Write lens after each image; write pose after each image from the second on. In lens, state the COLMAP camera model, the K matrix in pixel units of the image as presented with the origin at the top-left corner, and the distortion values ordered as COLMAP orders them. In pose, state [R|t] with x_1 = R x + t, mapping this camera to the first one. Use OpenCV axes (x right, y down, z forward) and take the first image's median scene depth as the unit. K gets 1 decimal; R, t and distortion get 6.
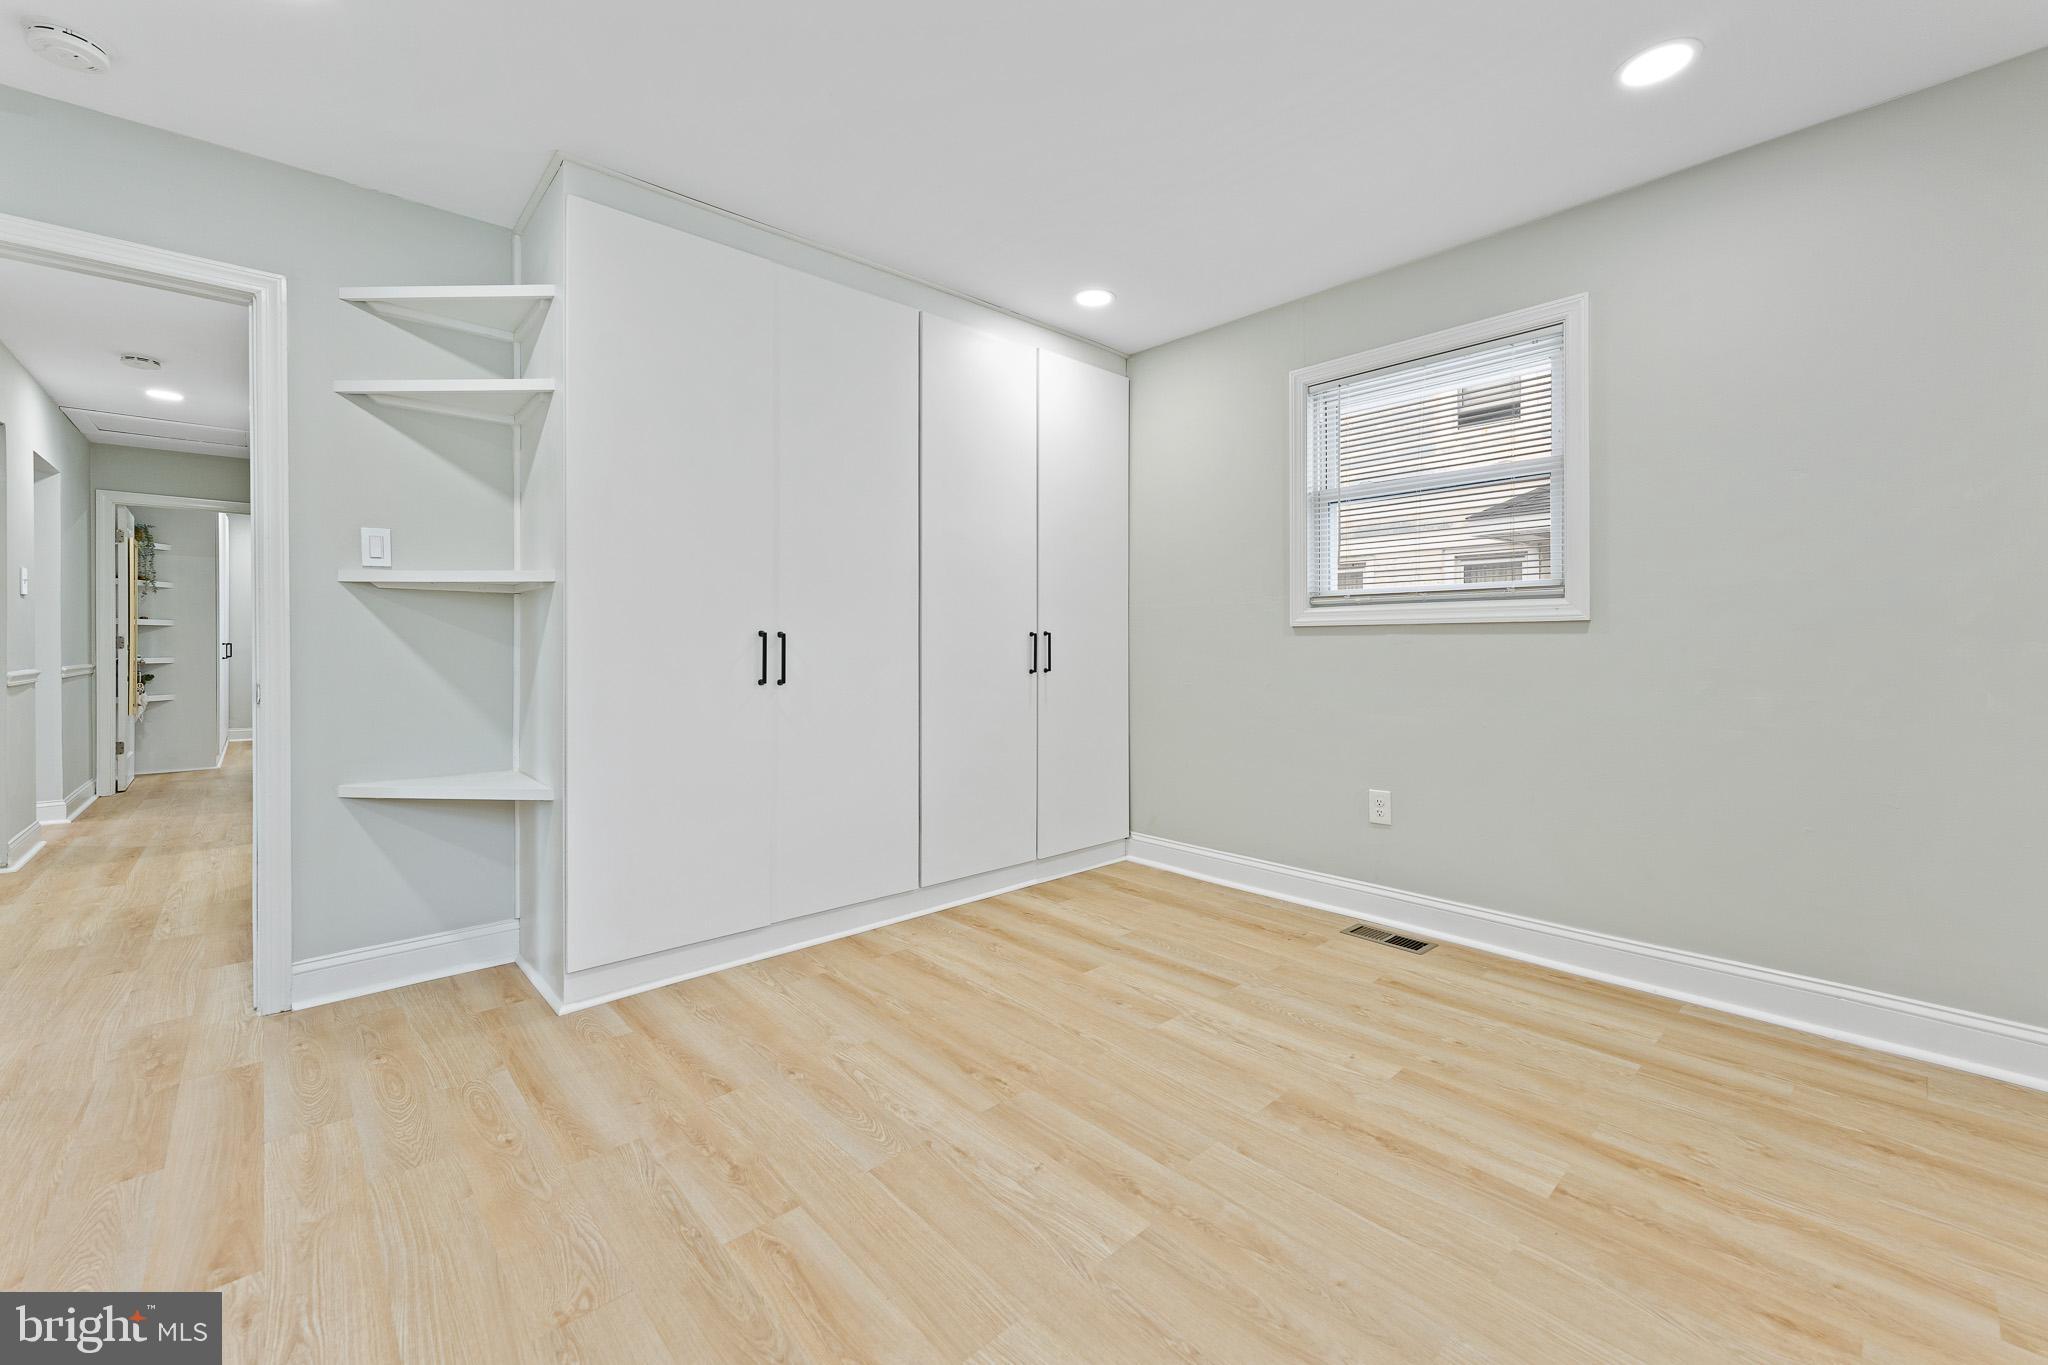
lens RADIAL K [[821.4, 0, 1018.5], [0, 821.4, 646.5], [0, 0, 1]] dist [0.001265, 0.000071]
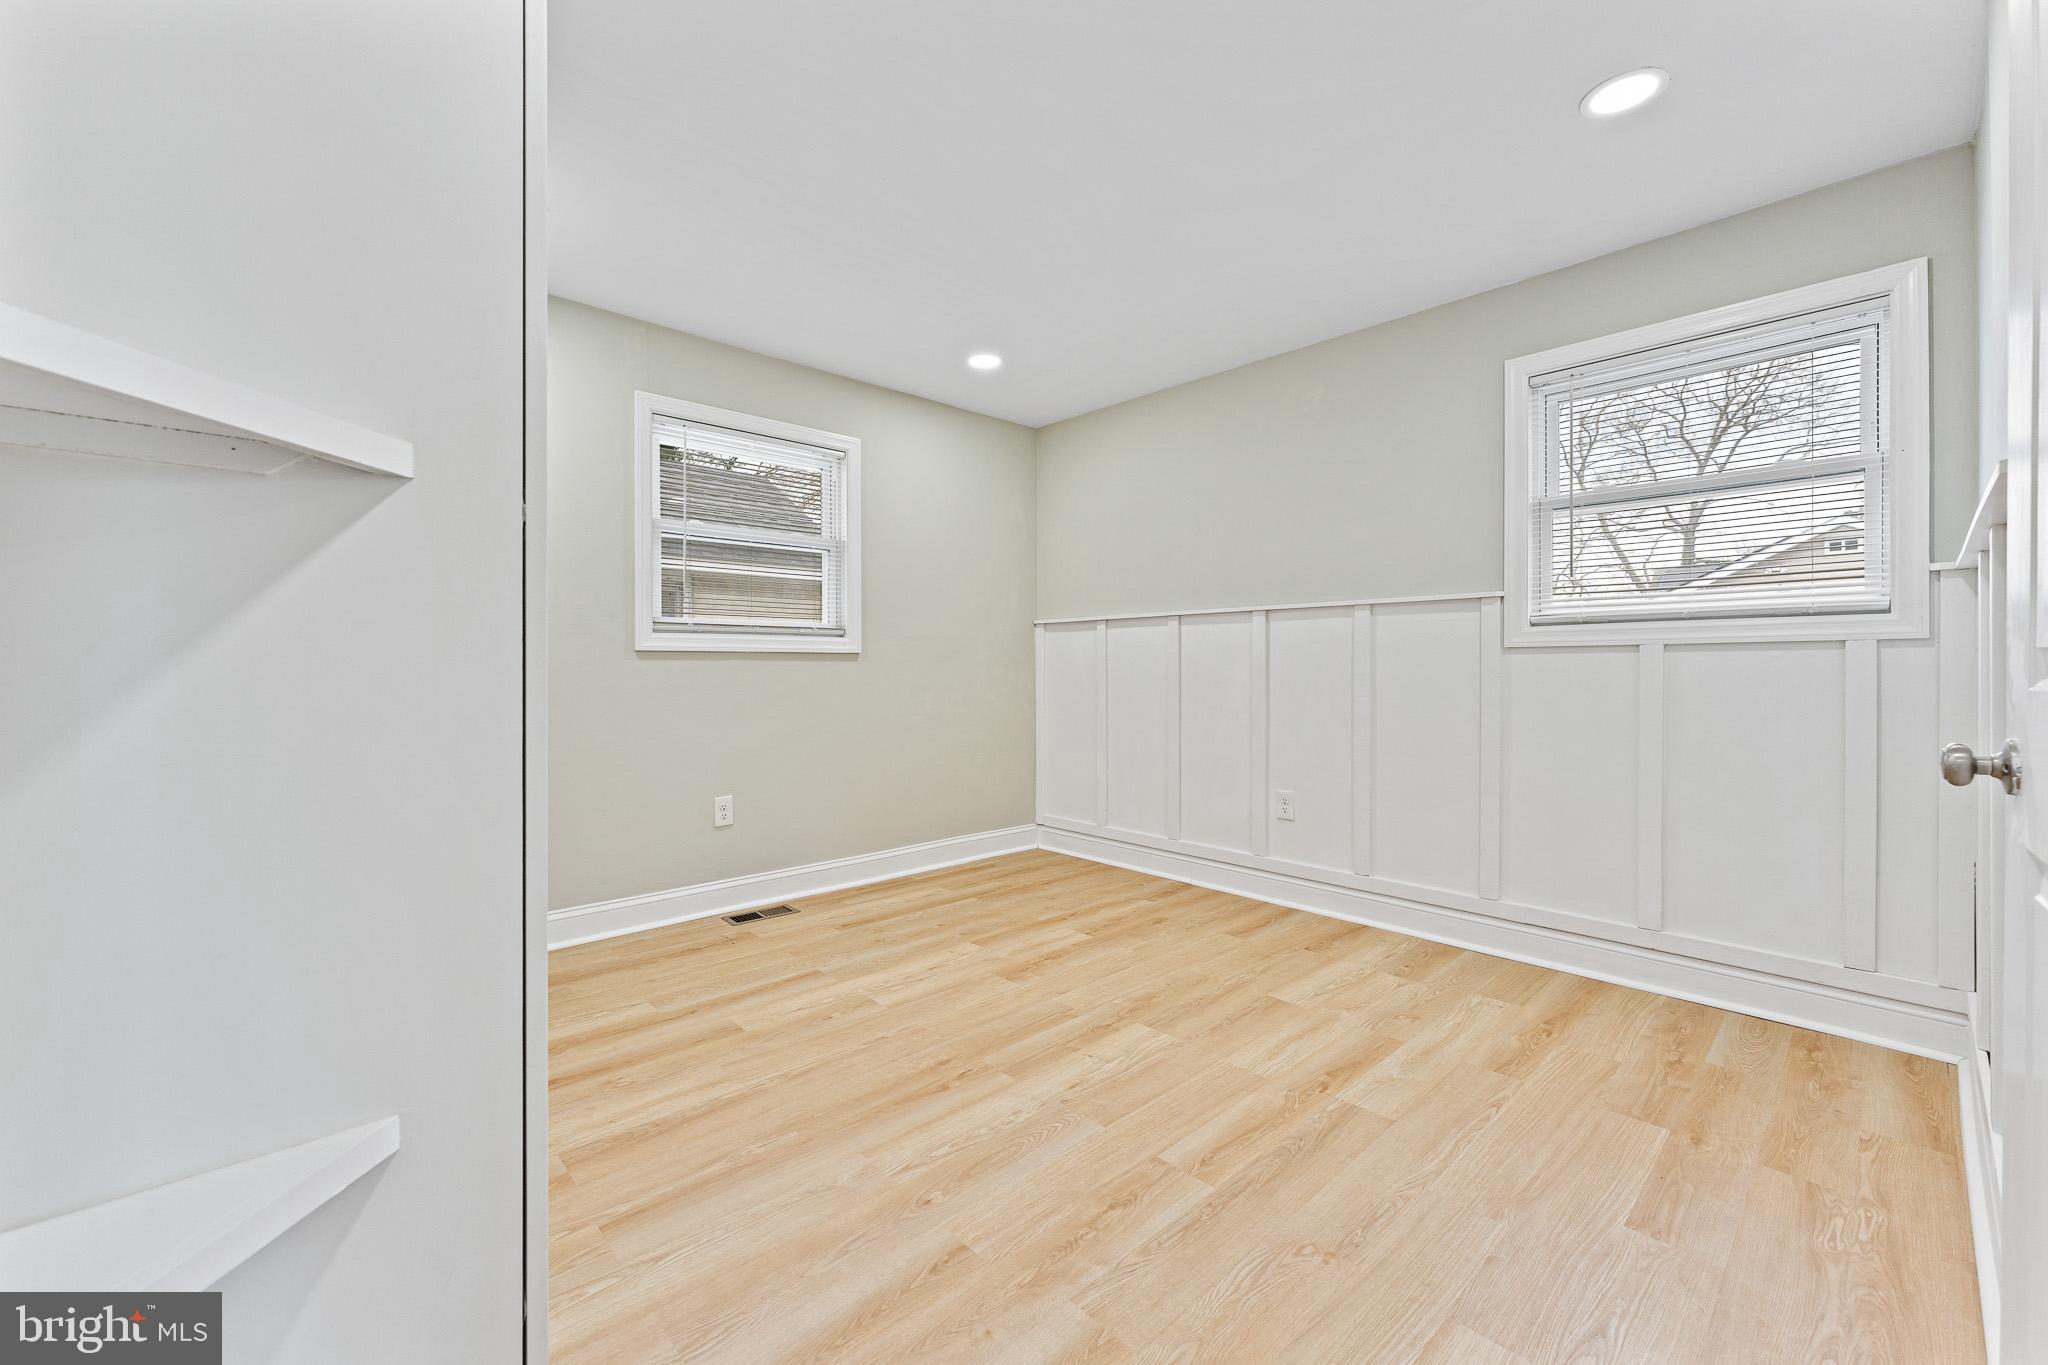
lens RADIAL K [[821.4, 0, 1017.4], [0, 821.4, 669.0], [0, 0, 1]] dist [0.001265, 0.000071]
pose [[-0.004987, -0.001756, 0.999986, -0.909507], [0.004303, 0.999989, 0.001778, -0.003530], [-0.999978, 0.004312, -0.004979, 0.769702]]
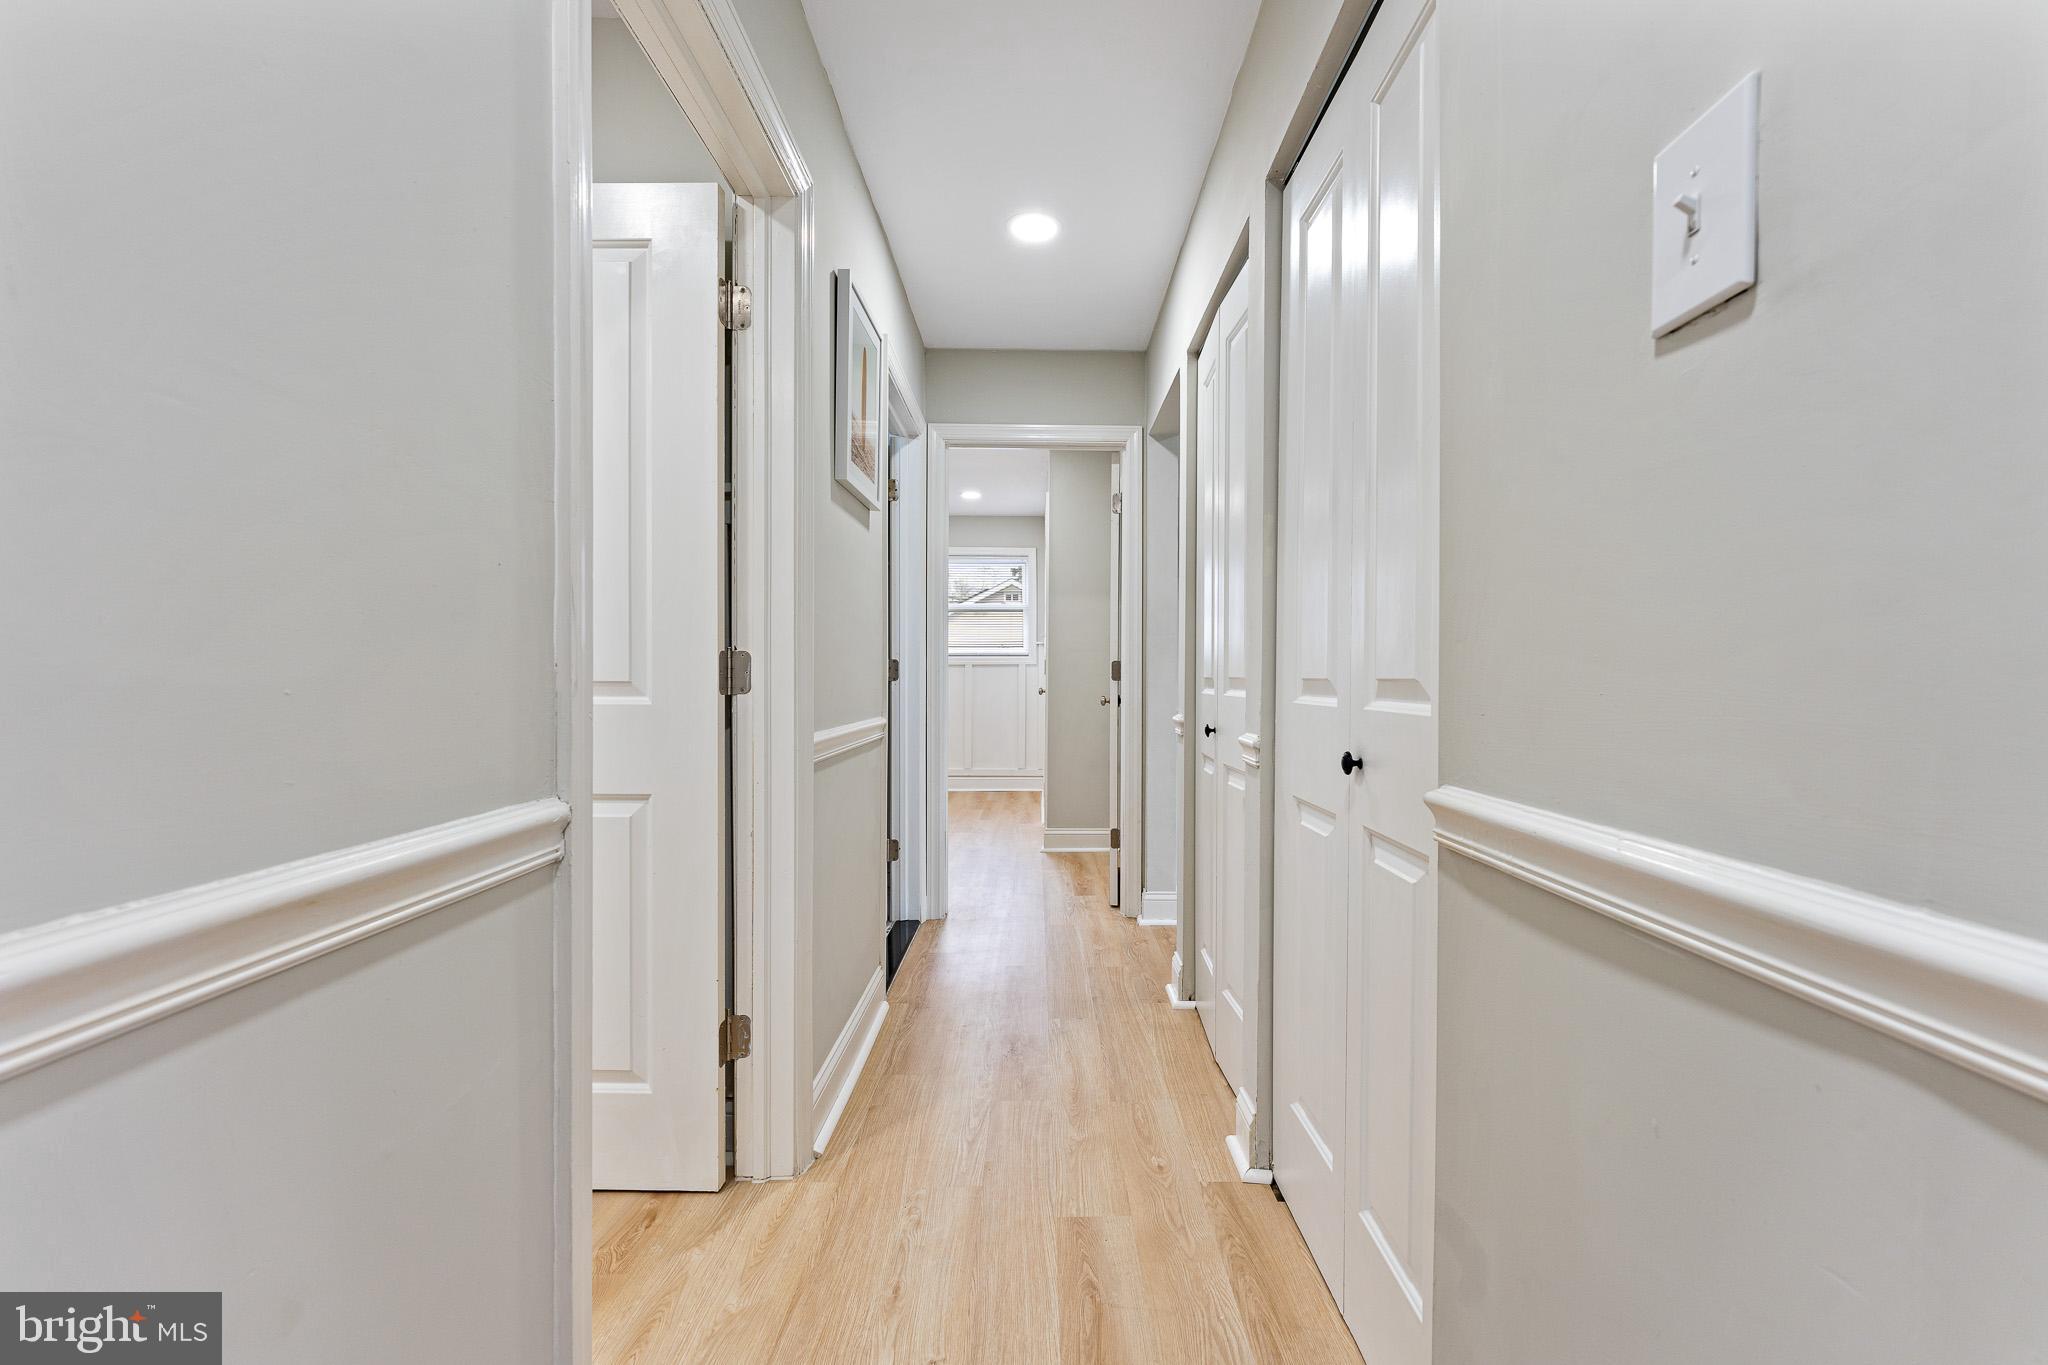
lens RADIAL K [[821.4, 0, 1026.9], [0, 821.4, 677.2], [0, 0, 1]] dist [0.001265, 0.000071]
pose [[-0.725645, -0.004681, 0.688053, -1.668476], [0.002335, 0.999954, 0.009266, -0.009395], [-0.688065, 0.008330, -0.725601, 1.564568]]
